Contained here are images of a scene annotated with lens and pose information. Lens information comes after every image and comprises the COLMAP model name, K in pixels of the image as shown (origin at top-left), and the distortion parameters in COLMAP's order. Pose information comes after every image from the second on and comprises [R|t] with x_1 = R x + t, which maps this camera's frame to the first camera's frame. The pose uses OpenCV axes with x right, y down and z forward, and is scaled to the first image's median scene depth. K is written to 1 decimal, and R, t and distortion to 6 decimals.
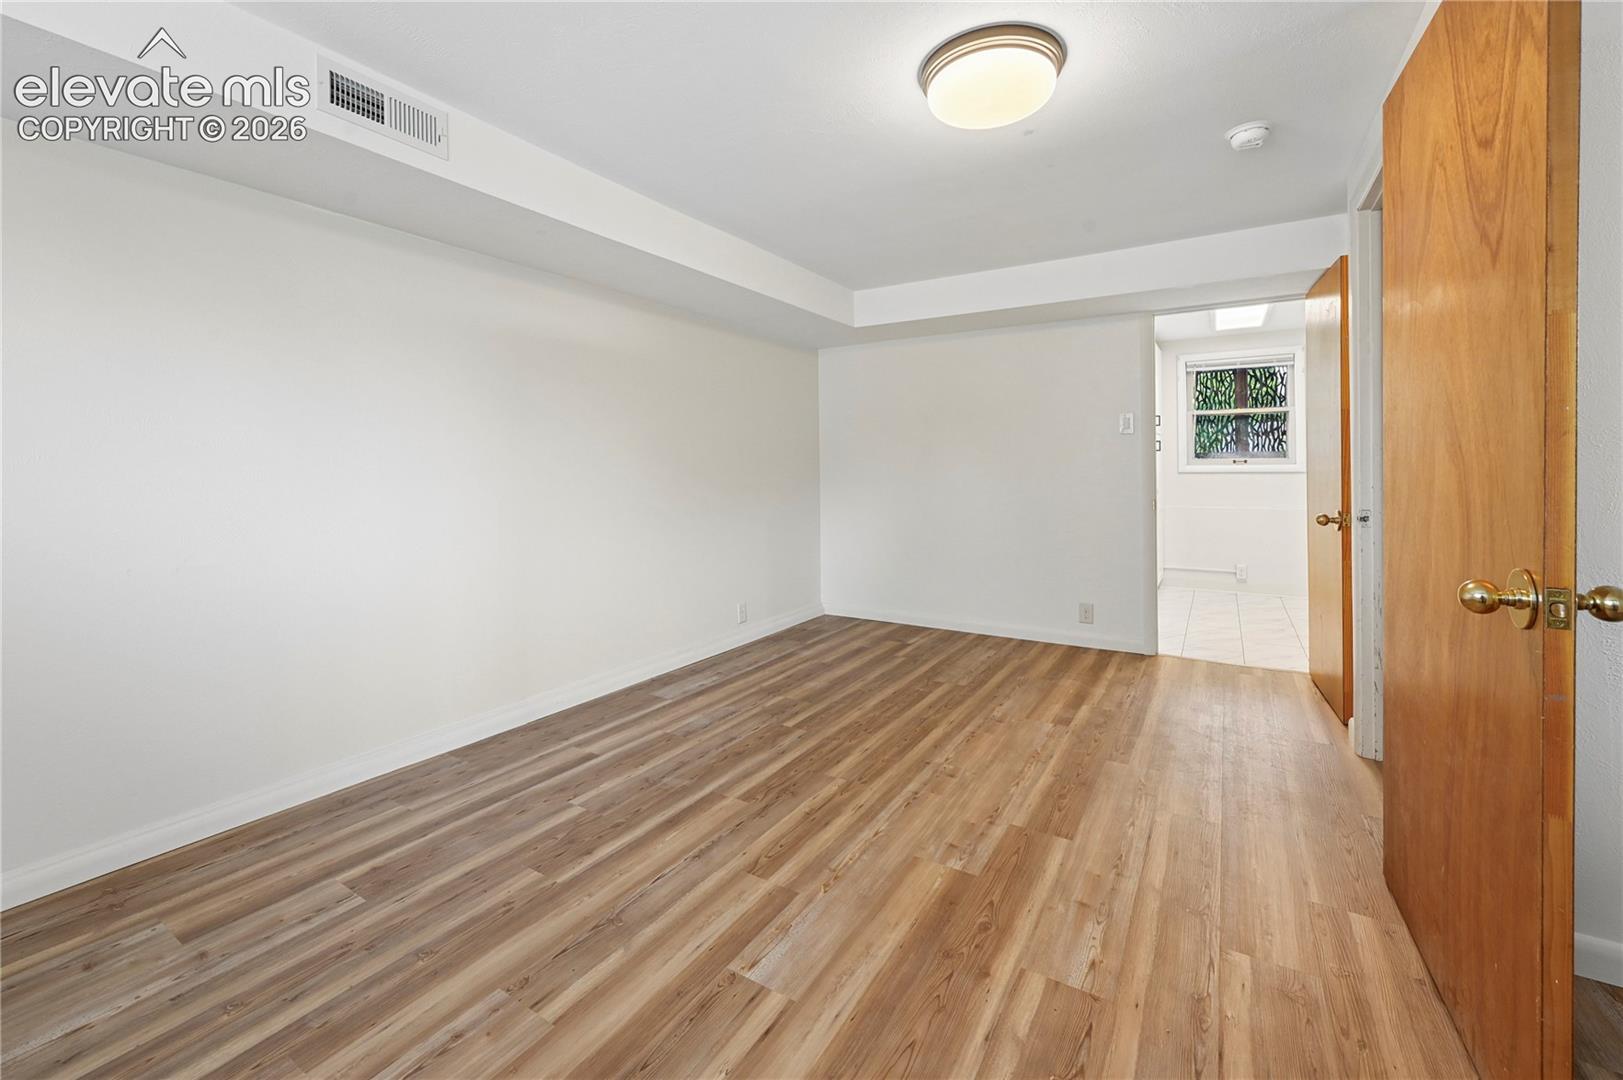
lens RADIAL K [[655.3, 0, 820.0], [0, 655.3, 524.9], [0, 0, 1]] dist [0.000192, 0.000235]
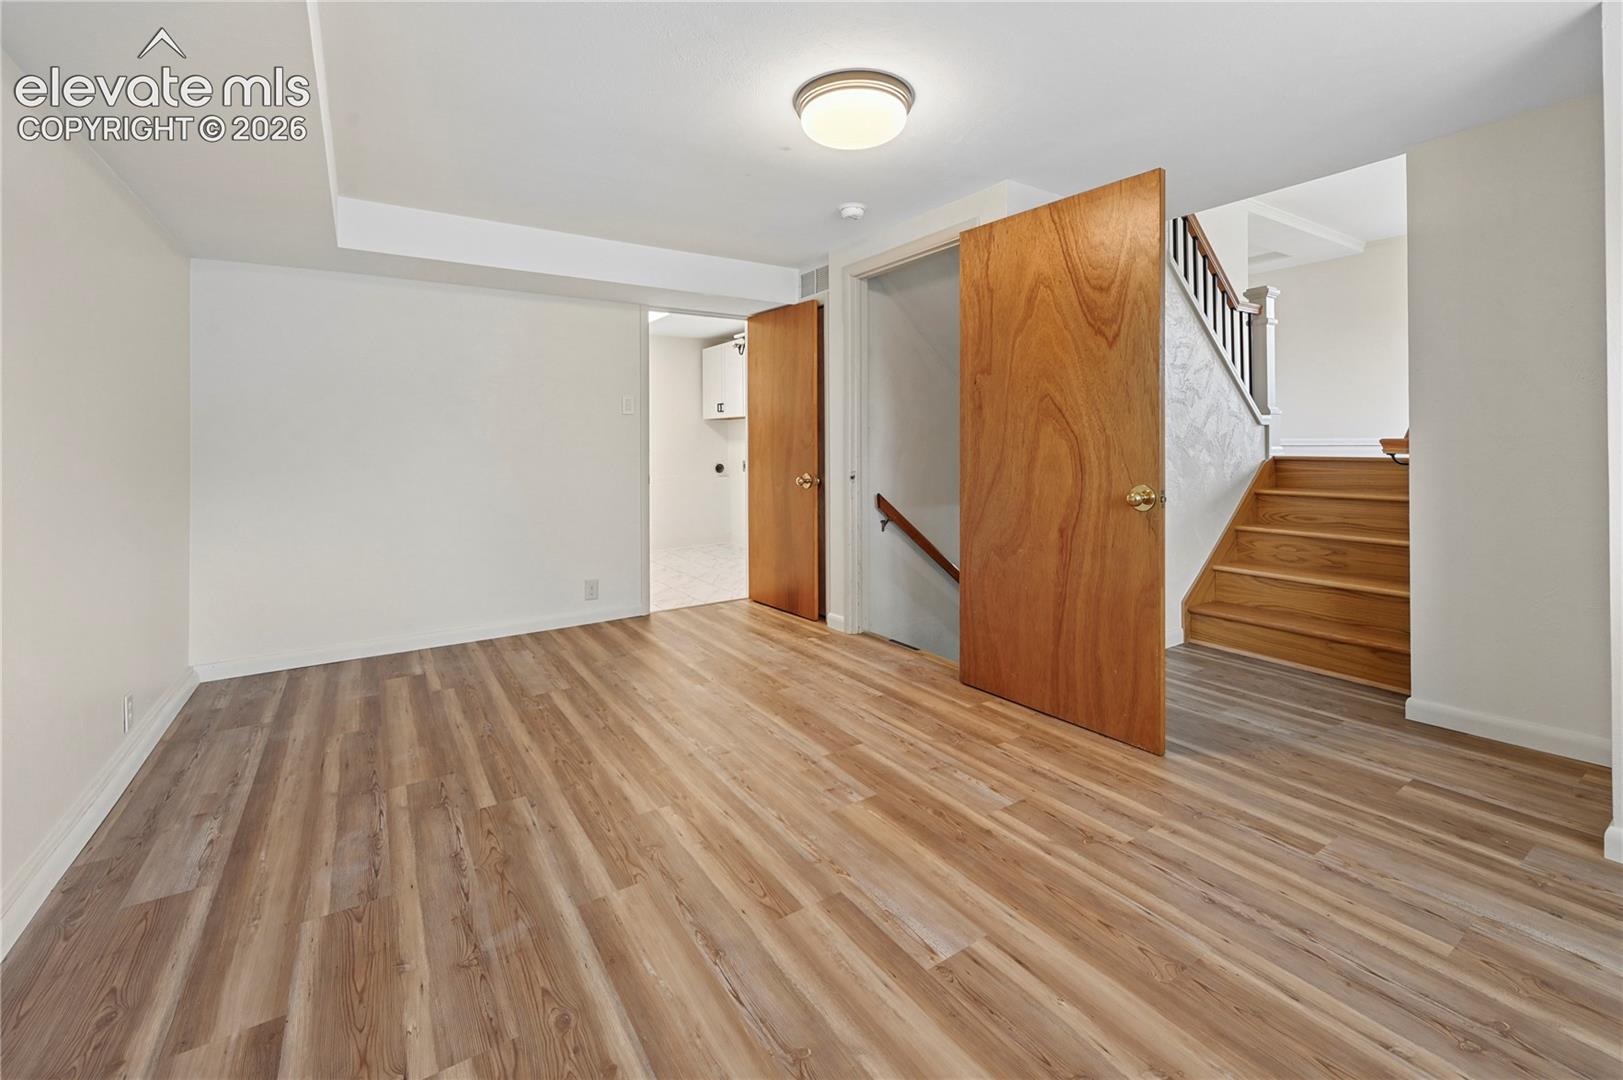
lens RADIAL K [[655.3, 0, 820.0], [0, 655.3, 524.9], [0, 0, 1]] dist [0.000192, 0.000235]
pose [[0.444984, -0.110089, 0.888746, -0.690364], [0.084268, 0.993159, 0.080831, -0.034242], [-0.891565, 0.038924, 0.451217, 0.485874]]
